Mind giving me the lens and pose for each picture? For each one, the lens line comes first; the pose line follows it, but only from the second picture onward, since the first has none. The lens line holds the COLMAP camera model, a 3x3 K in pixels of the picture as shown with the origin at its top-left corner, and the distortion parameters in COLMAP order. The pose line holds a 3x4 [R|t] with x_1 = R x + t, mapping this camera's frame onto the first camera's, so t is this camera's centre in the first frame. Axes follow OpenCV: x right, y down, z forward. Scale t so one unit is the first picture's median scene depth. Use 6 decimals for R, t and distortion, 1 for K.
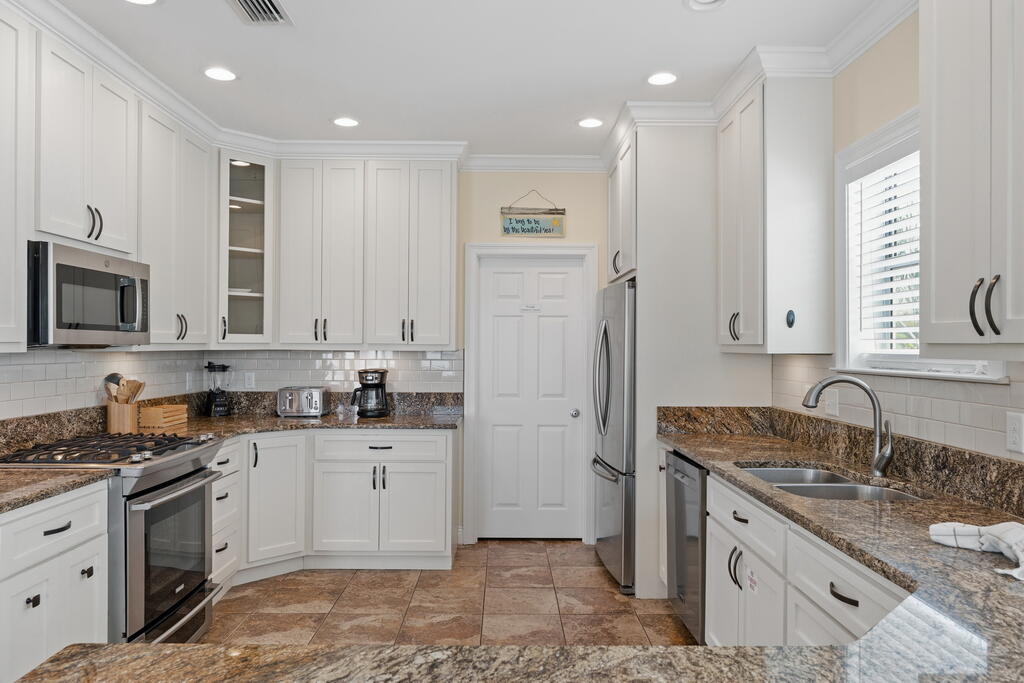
lens RADIAL K [[697.7, 0, 514.9], [0, 697.7, 342.6], [0, 0, 1]] dist [-0.001536, -0.002130]
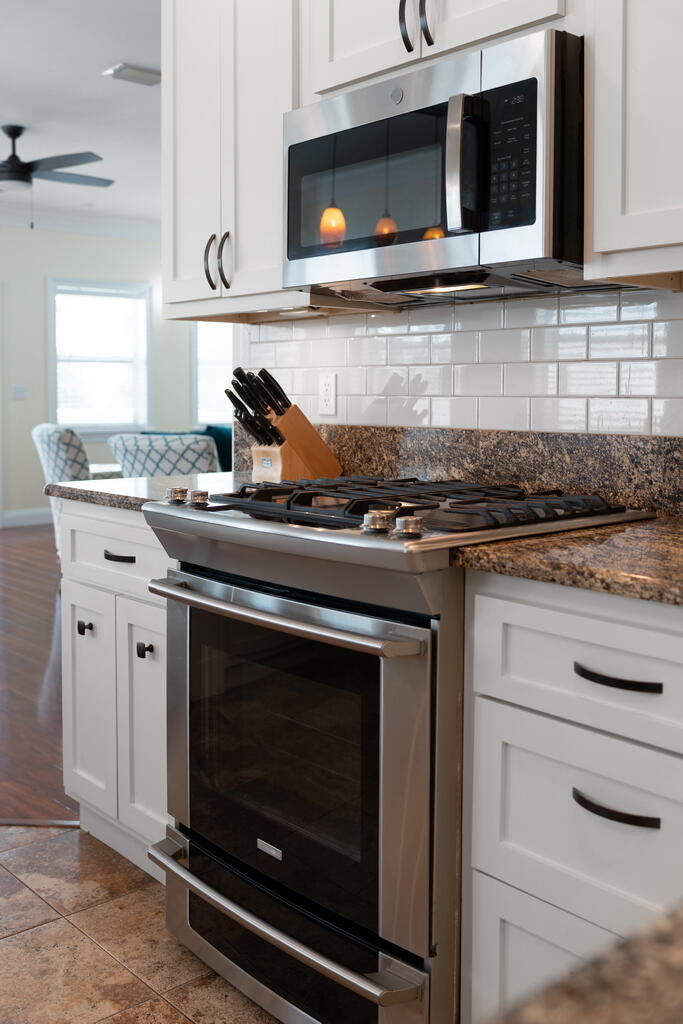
lens RADIAL K [[1035.4, 0, 331.4], [0, 1035.4, 426.6], [0, 0, 1]] dist [-0.017518, 0.000000]
pose [[-0.764501, 0.017627, -0.644381, -0.085474], [-0.000020, 0.999625, 0.027368, 0.061322], [0.644622, 0.020936, -0.764215, 1.101435]]
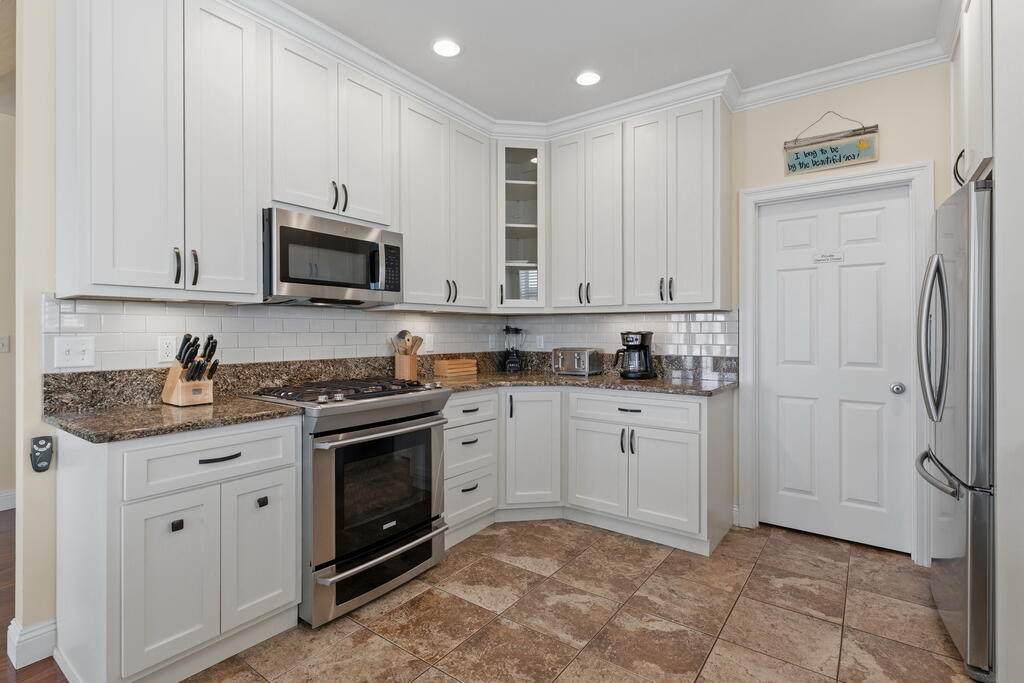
lens RADIAL K [[491.3, 0, 510.5], [0, 491.3, 330.2], [0, 0, 1]] dist [0.000800, -0.001001]
pose [[0.795830, -0.007673, -0.605471, 0.091826], [0.008120, 0.999965, -0.002000, 0.042371], [0.605465, -0.003325, 0.795865, 0.380601]]
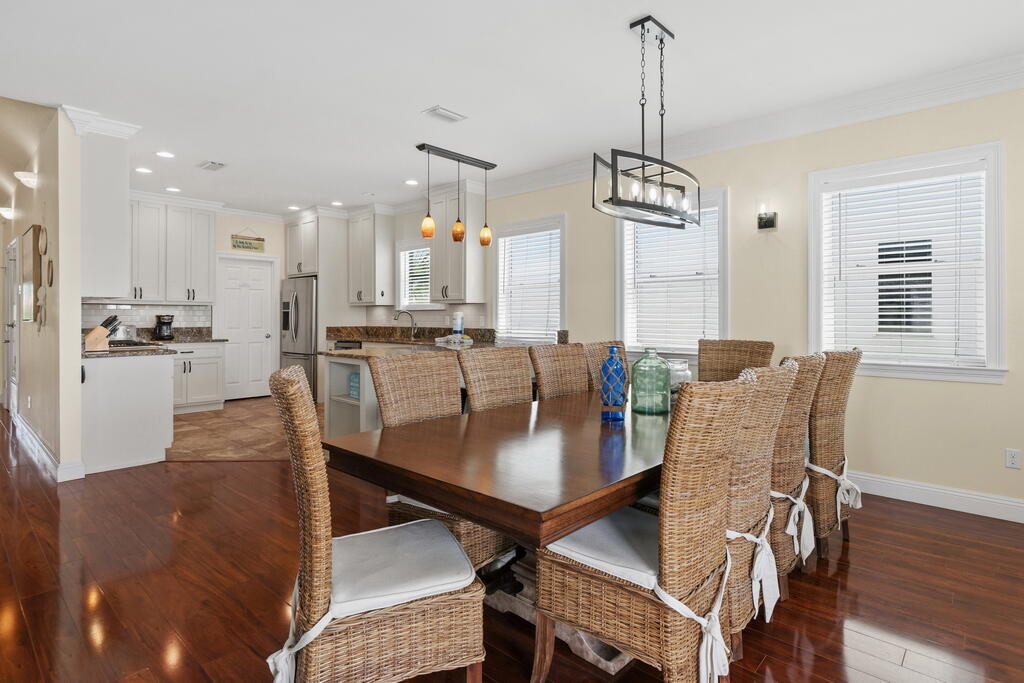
lens RADIAL K [[517.0, 0, 510.9], [0, 517.0, 315.3], [0, 0, 1]] dist [-0.006389, 0.000429]
pose [[0.684912, -0.004421, 0.728613, -0.667567], [0.000137, 0.999982, 0.005939, 0.036494], [-0.728626, -0.003968, 0.684900, -0.734086]]
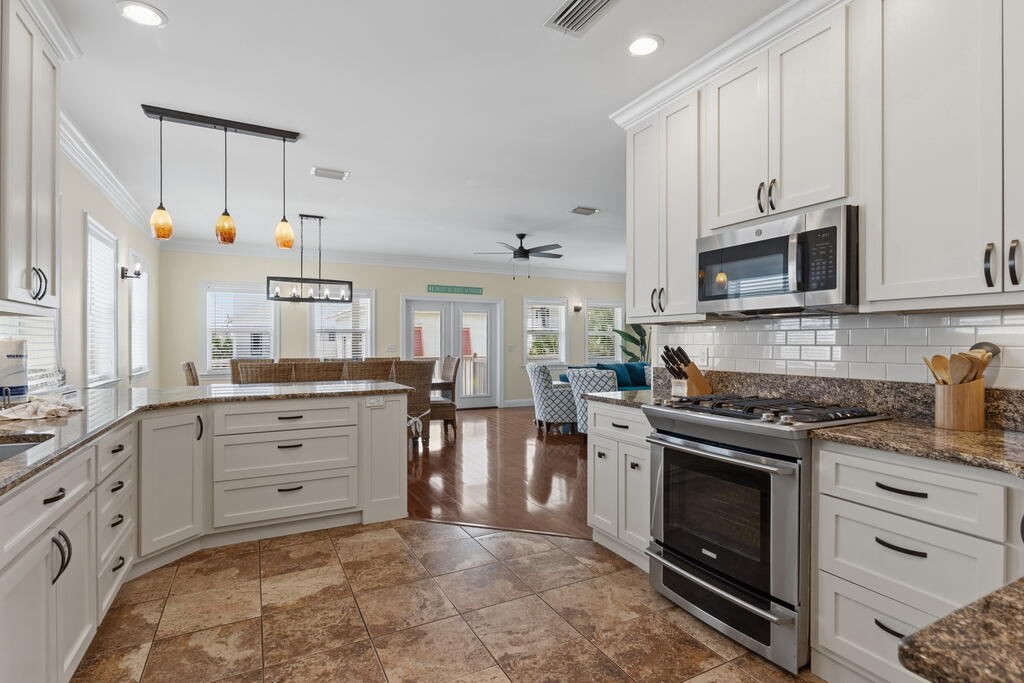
lens RADIAL K [[491.3, 0, 511.0], [0, 491.3, 344.6], [0, 0, 1]] dist [0.000800, -0.001001]
pose [[-0.895360, -0.004915, -0.445316, 0.060344], [-0.002984, 0.999983, -0.005038, 0.045099], [0.445334, -0.003182, -0.895359, 1.107649]]
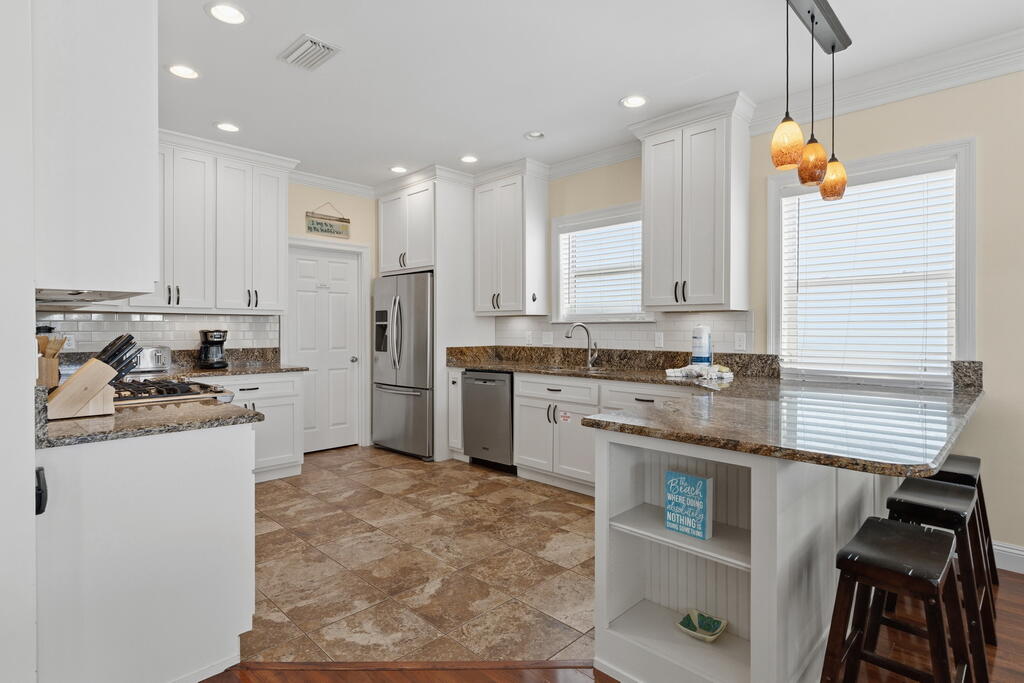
lens RADIAL K [[517.0, 0, 512.6], [0, 517.0, 330.7], [0, 0, 1]] dist [-0.006389, 0.000429]
pose [[0.712546, -0.008188, 0.701578, -0.535414], [0.000220, 0.999934, 0.011446, 0.034436], [-0.701626, -0.008002, 0.712501, -0.010684]]
